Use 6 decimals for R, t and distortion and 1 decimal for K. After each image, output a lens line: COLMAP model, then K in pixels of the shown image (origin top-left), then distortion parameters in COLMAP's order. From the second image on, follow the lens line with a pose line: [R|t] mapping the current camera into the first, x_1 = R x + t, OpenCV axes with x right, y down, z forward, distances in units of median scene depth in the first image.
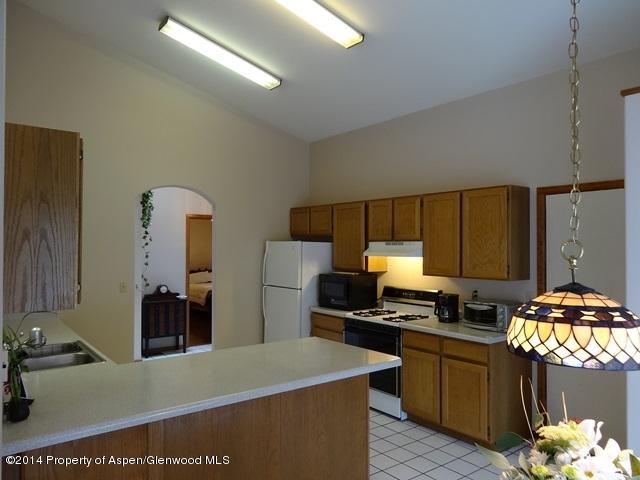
lens RADIAL K [[472.8, 0, 319.1], [0, 472.8, 241.5], [0, 0, 1]] dist [-0.000884, -0.003061]
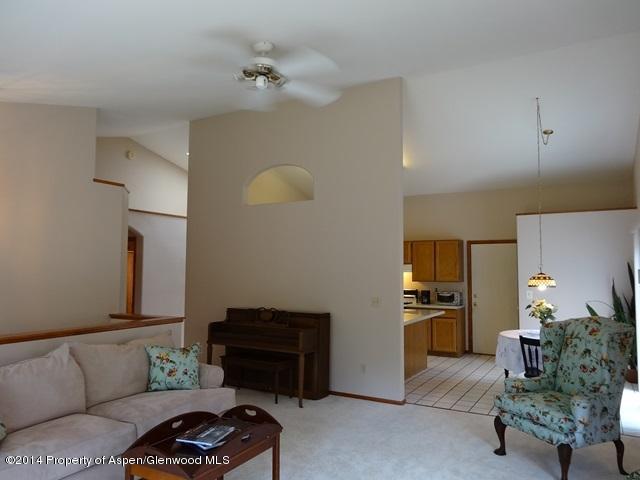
lens RADIAL K [[472.8, 0, 321.0], [0, 472.8, 240.2], [0, 0, 1]] dist [-0.000884, -0.003061]
pose [[0.926437, 0.027211, 0.375465, -0.982083], [-0.006680, 0.998415, -0.055876, 0.012986], [-0.376391, 0.049258, 0.925151, -0.781667]]
